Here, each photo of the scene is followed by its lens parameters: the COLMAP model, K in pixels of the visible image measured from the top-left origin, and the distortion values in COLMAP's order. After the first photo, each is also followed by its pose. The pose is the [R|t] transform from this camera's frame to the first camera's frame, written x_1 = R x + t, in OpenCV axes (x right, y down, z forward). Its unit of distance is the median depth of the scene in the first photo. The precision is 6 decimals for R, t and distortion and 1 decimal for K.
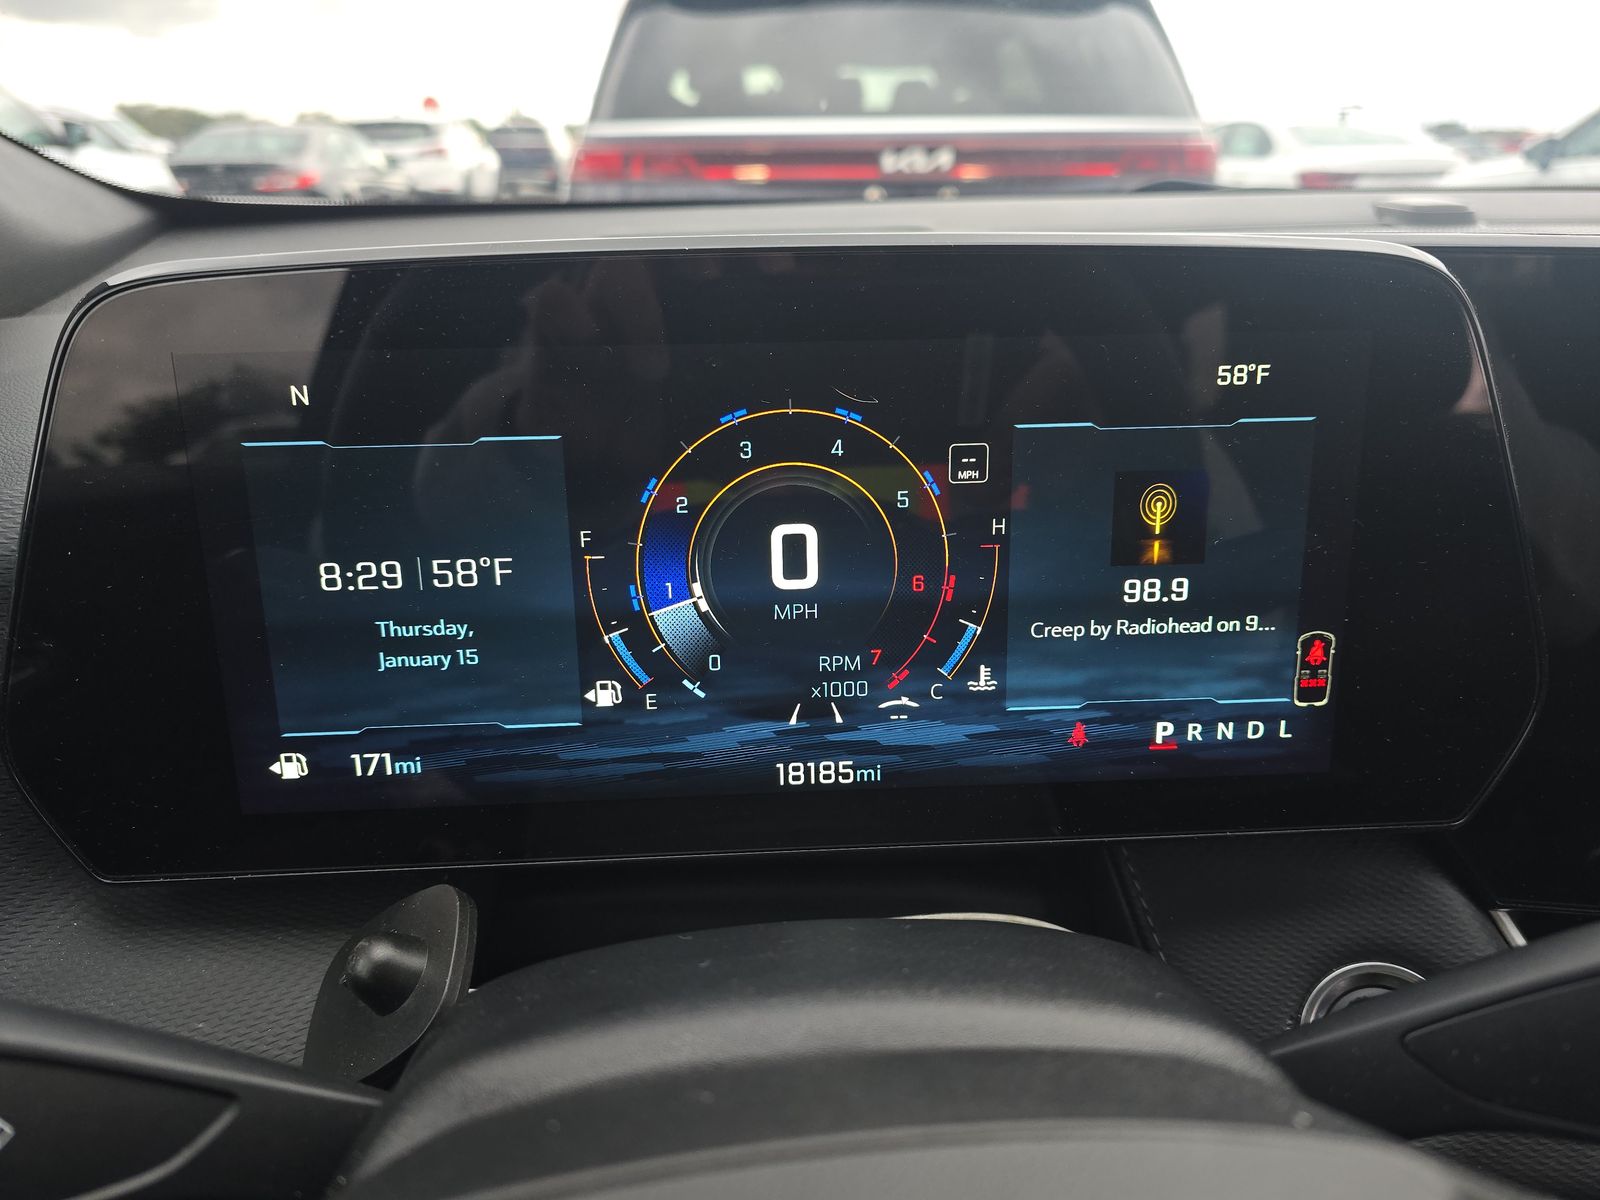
lens RADIAL K [[1057.9, 0, 798.7], [0, 1057.9, 577.6], [0, 0, 1]] dist [0.091259, -0.087733]
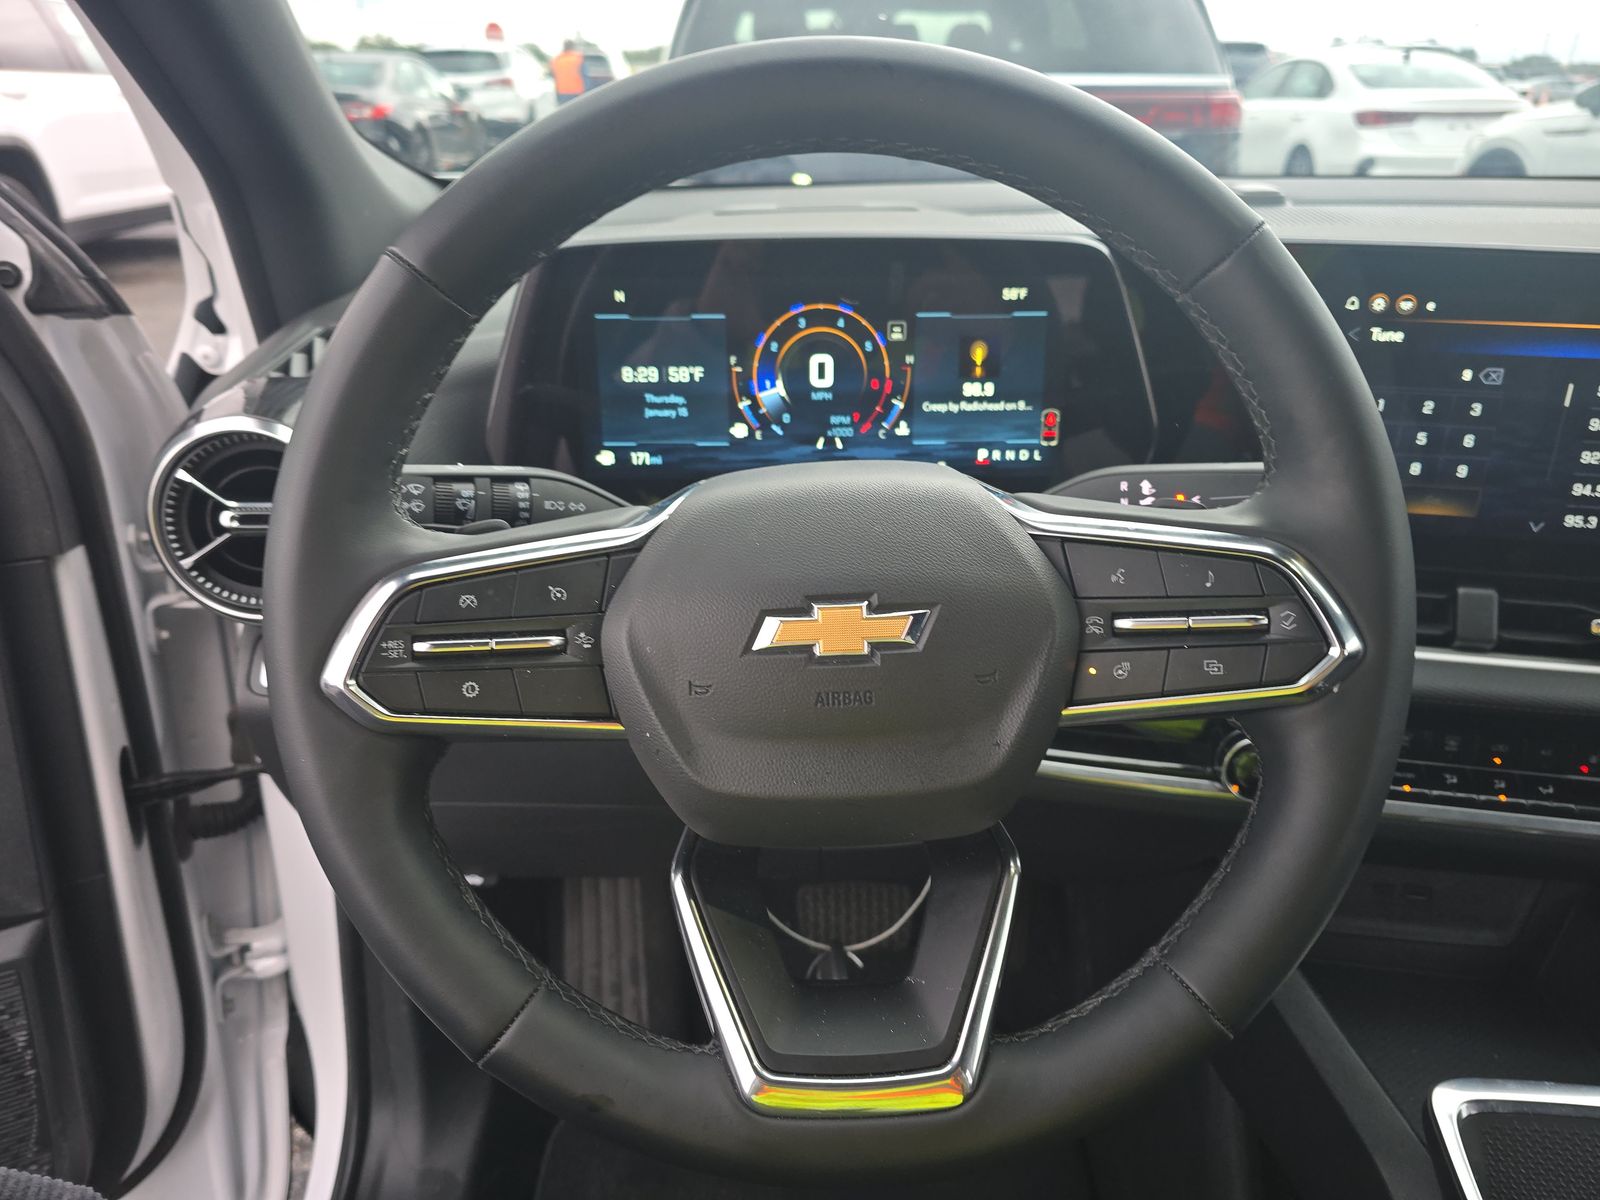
lens RADIAL K [[1057.9, 0, 798.7], [0, 1057.9, 577.6], [0, 0, 1]] dist [0.091259, -0.087733]
pose [[0.998516, 0.026559, -0.047543, 0.067663], [-0.023854, 0.998113, 0.056583, 0.297123], [0.048956, -0.055365, 0.997265, -1.331046]]
